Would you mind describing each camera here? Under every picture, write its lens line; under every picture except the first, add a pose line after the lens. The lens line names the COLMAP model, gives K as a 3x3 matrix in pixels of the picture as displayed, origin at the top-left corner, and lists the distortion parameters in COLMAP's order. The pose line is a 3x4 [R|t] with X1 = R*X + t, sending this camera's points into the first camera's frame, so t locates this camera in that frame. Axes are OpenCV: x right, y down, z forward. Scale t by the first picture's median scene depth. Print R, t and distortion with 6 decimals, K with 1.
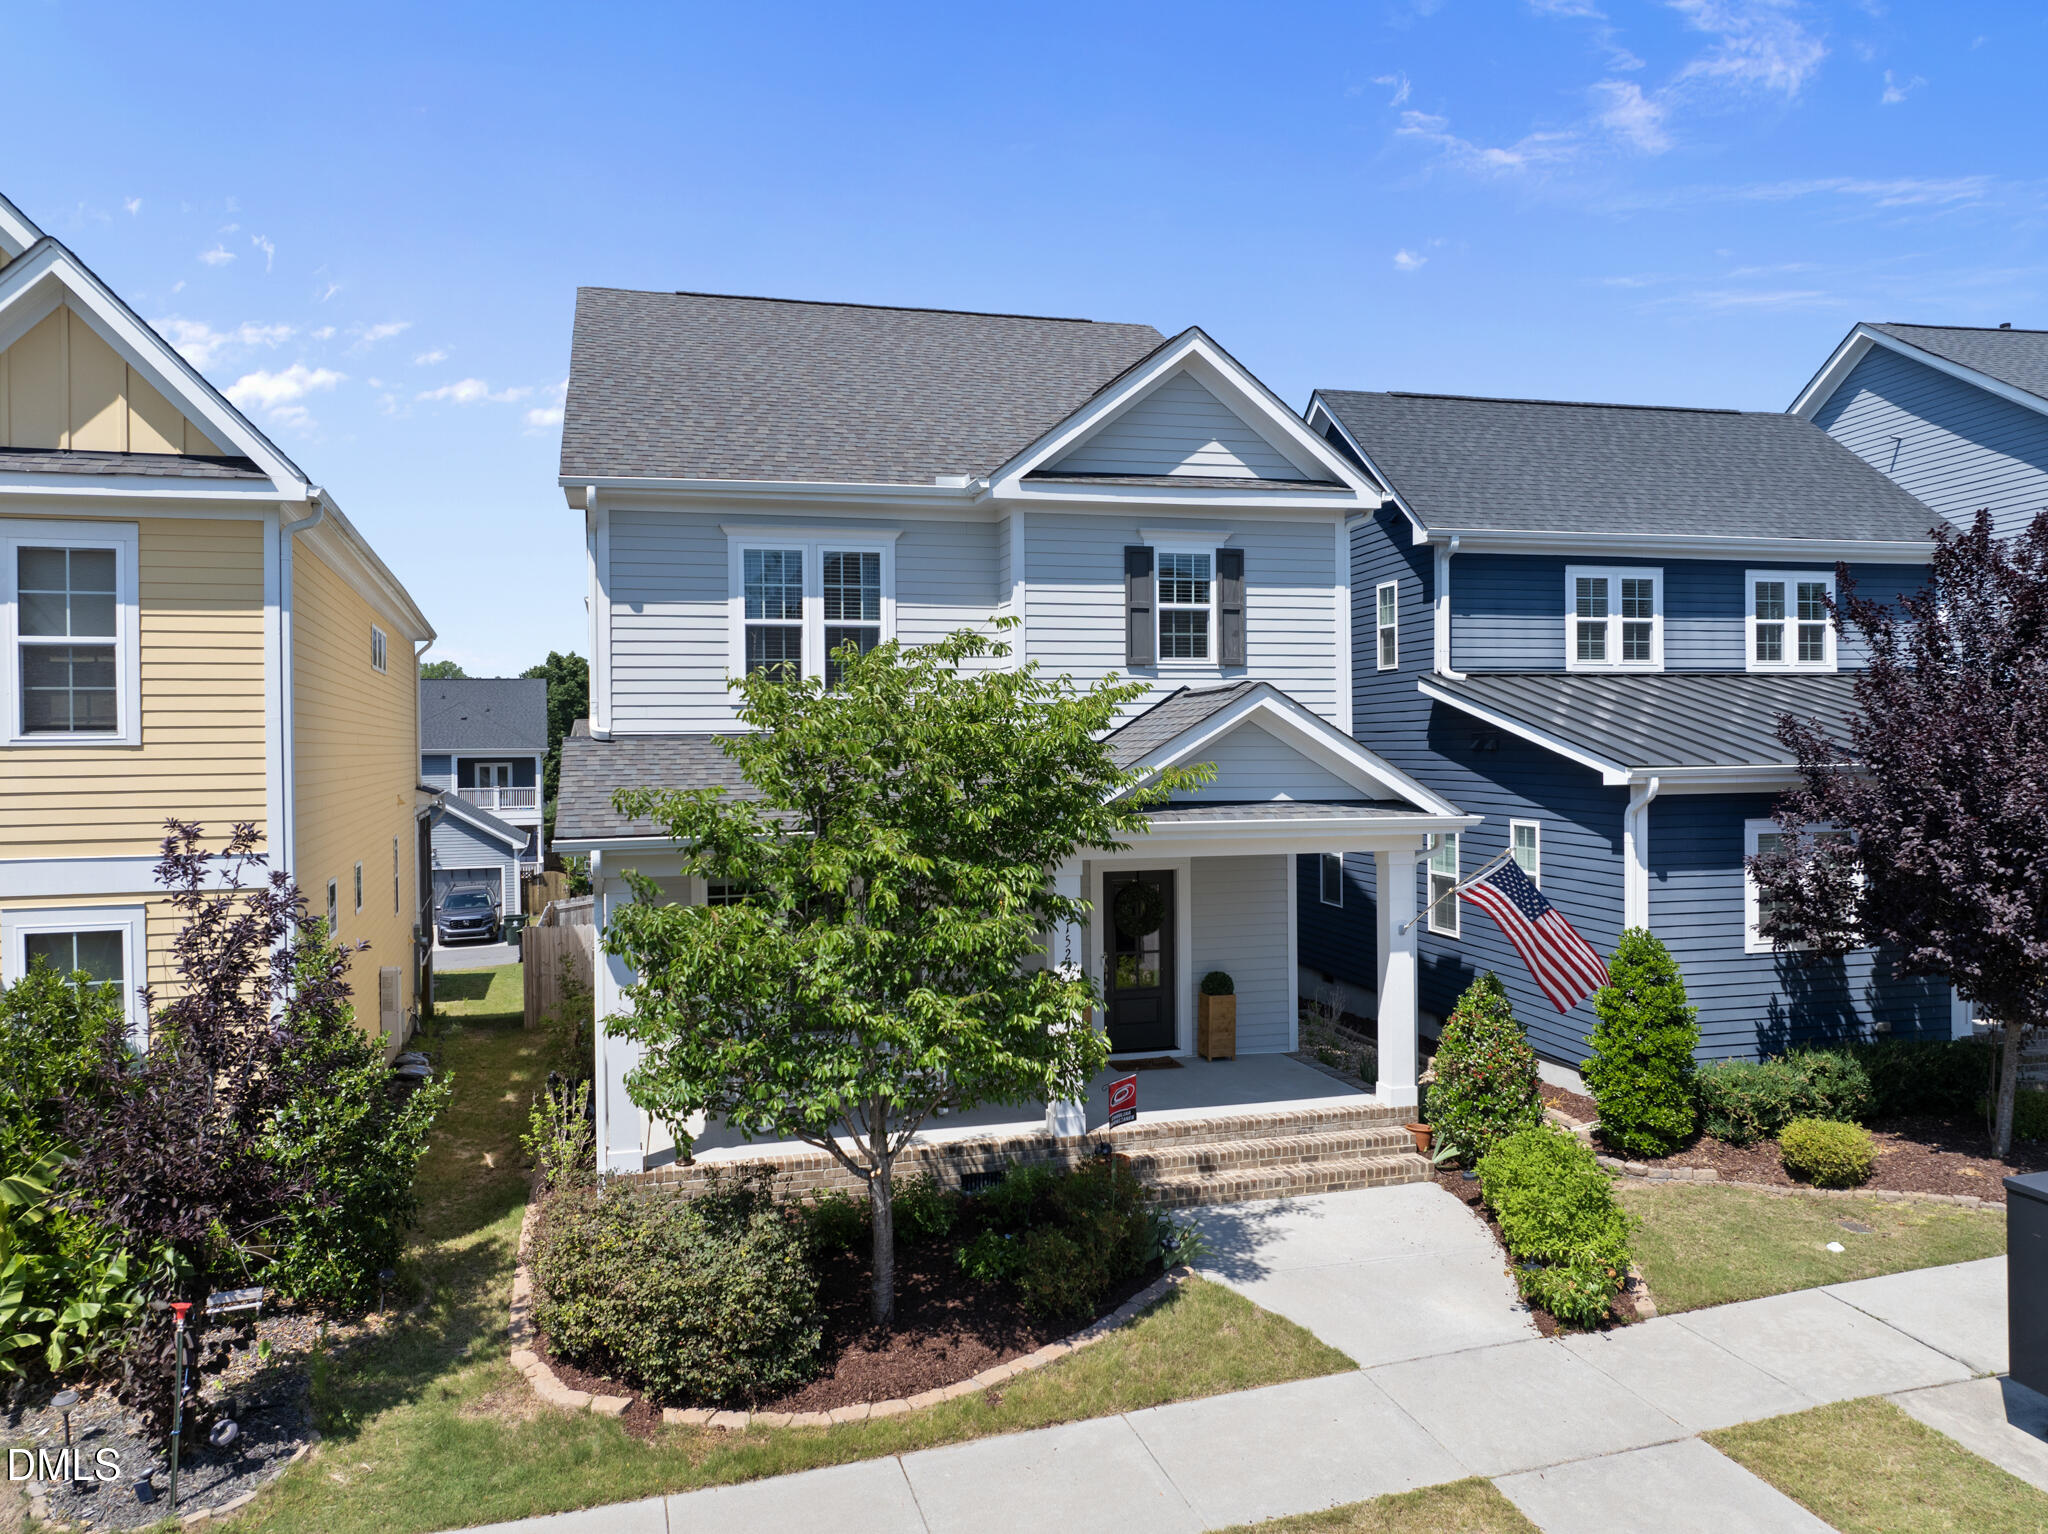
lens RADIAL K [[1432.0, 0, 1021.6], [0, 1432.0, 758.6], [0, 0, 1]] dist [-0.049006, 0.015724]
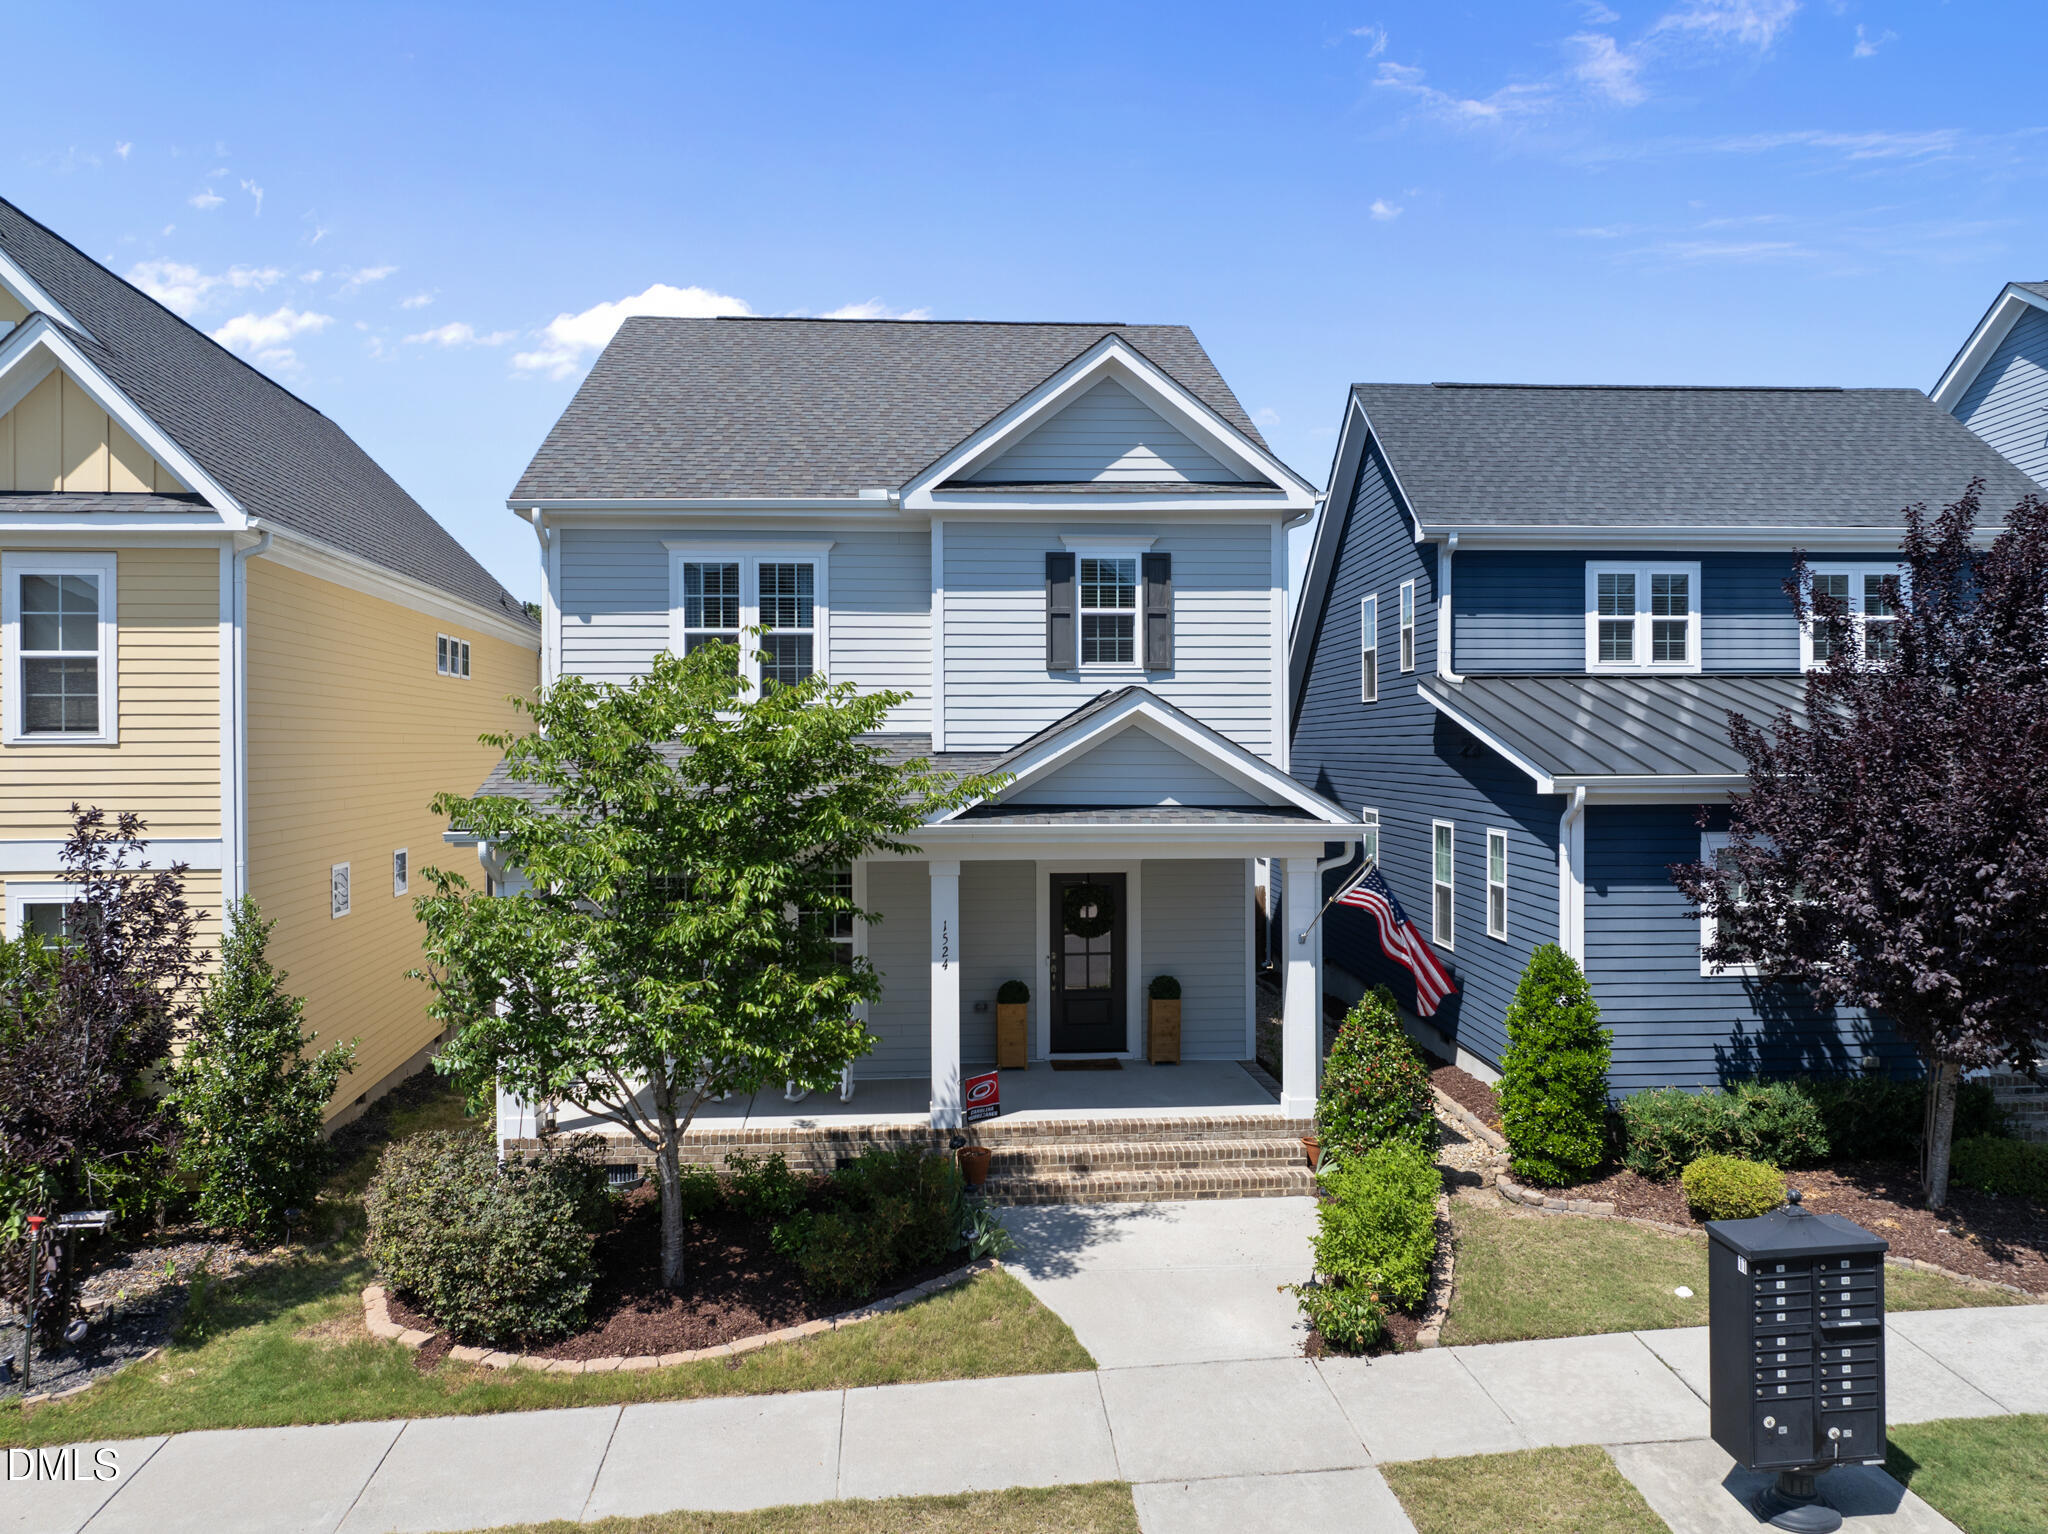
lens RADIAL K [[1432.0, 0, 1010.9], [0, 1432.0, 769.5], [0, 0, 1]] dist [-0.049006, 0.015724]
pose [[0.982039, 0.008512, -0.188487, 0.266475], [-0.007213, 0.999945, 0.007576, -0.002394], [0.188541, -0.006080, 0.982047, -0.000754]]
